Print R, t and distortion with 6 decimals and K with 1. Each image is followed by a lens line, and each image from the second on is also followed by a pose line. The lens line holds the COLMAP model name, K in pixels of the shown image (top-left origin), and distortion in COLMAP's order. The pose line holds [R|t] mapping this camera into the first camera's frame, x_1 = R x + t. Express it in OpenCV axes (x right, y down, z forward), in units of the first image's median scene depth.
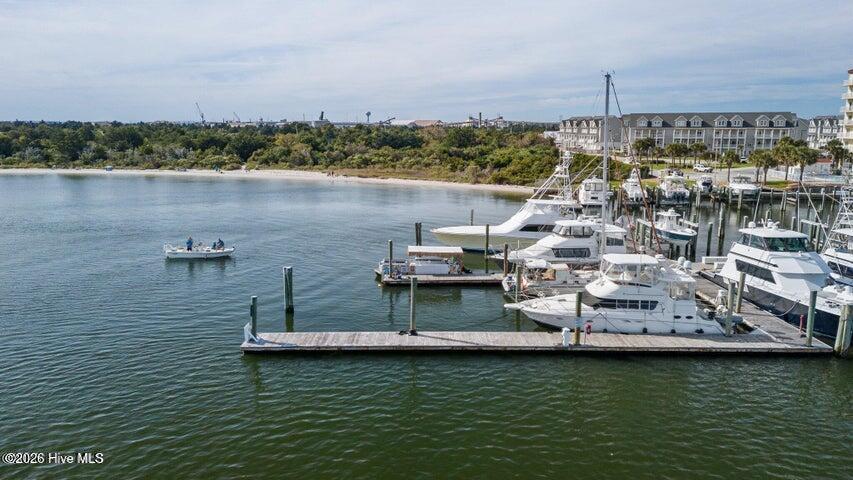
lens RADIAL K [[624.8, 0, 428.2], [0, 624.8, 240.7], [0, 0, 1]] dist [0.111119, -0.120785]
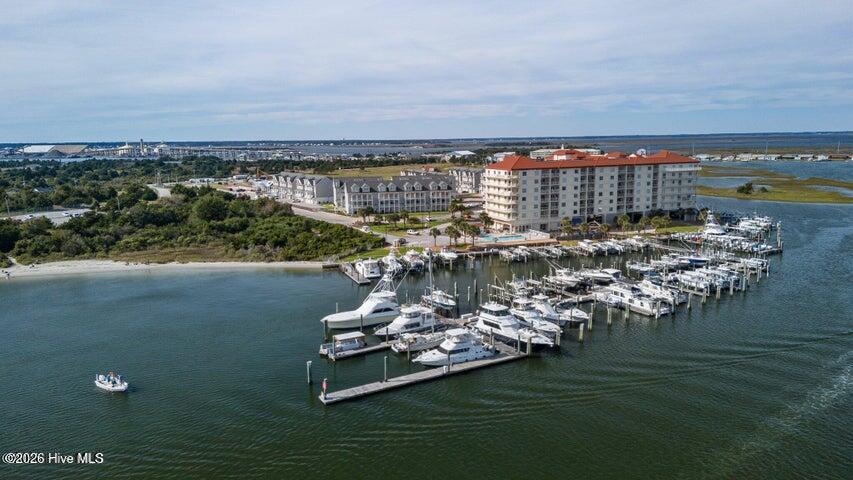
lens RADIAL K [[624.8, 0, 428.2], [0, 624.8, 240.7], [0, 0, 1]] dist [0.111119, -0.120785]
pose [[0.867146, -0.097394, 0.488438, -0.853130], [0.109767, 0.993952, 0.003318, -0.315090], [-0.485807, 0.050737, 0.872592, -0.997664]]
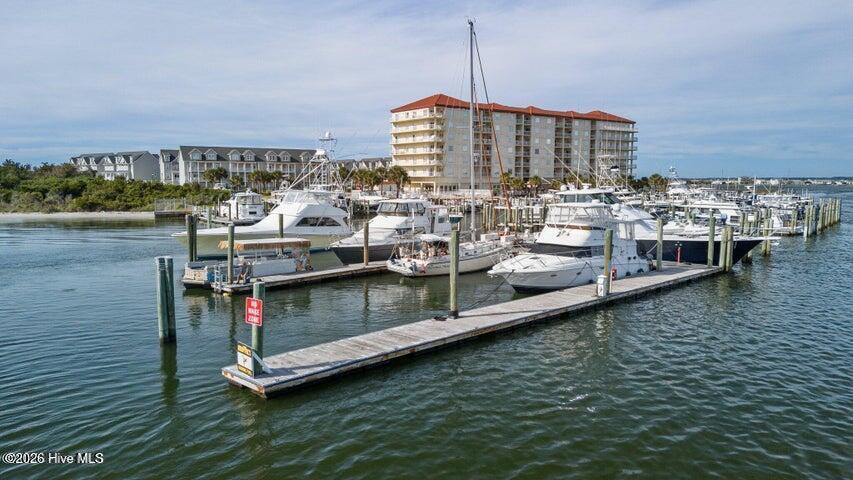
lens RADIAL K [[624.8, 0, 428.2], [0, 624.8, 240.7], [0, 0, 1]] dist [0.111119, -0.120785]
pose [[0.706885, -0.070437, 0.703813, -0.444590], [0.130101, 0.991001, -0.031490, 0.073992], [-0.695261, 0.113826, 0.709687, 0.460935]]
